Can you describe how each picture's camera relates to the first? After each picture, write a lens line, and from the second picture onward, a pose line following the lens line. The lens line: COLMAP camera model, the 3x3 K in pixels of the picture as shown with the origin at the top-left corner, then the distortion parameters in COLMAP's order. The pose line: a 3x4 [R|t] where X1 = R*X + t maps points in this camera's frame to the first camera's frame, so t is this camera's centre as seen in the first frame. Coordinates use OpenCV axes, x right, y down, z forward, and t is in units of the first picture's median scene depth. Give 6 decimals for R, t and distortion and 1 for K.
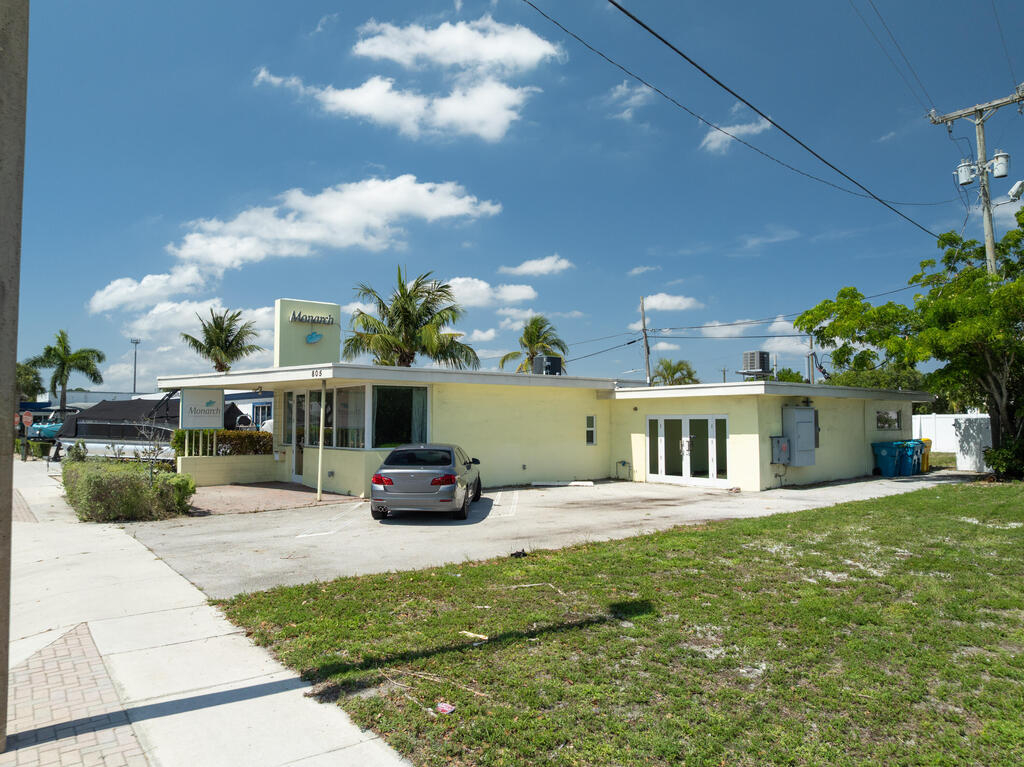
lens RADIAL K [[732.5, 0, 510.7], [0, 732.5, 385.4], [0, 0, 1]] dist [-0.032817, -0.001726]
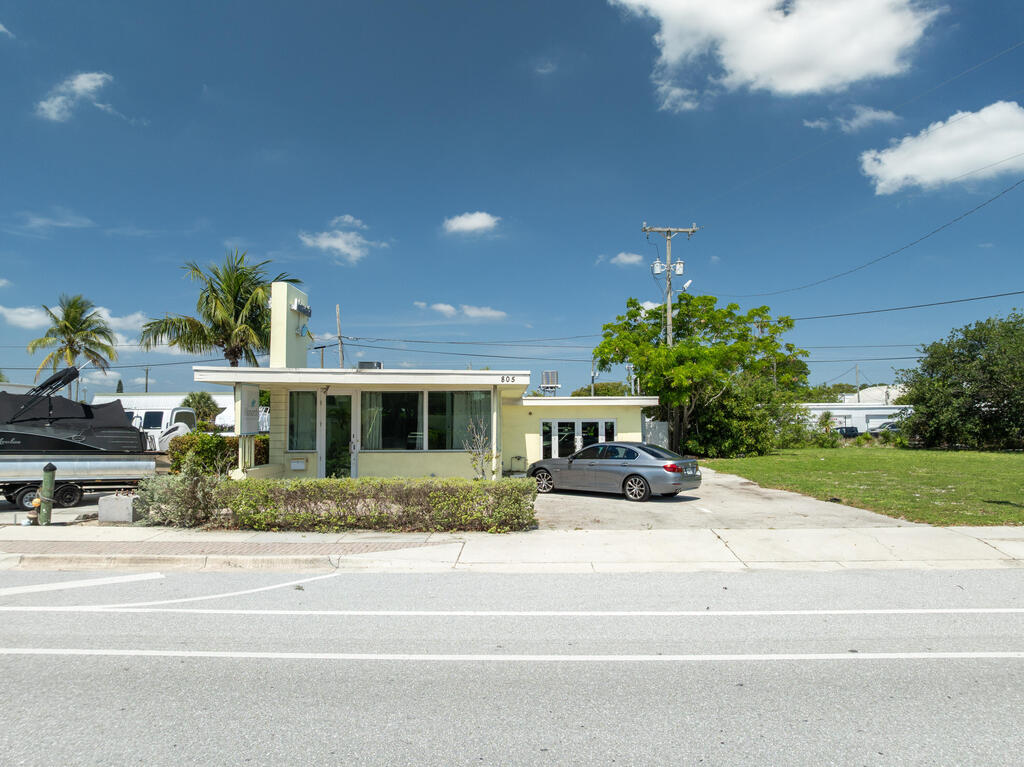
lens RADIAL K [[732.5, 0, 505.1], [0, 732.5, 382.8], [0, 0, 1]] dist [-0.032817, -0.001726]
pose [[0.607678, 0.041454, 0.793101, -0.848963], [-0.037363, 0.999023, -0.023589, 0.010633], [-0.793304, -0.015298, 0.608633, 0.282842]]
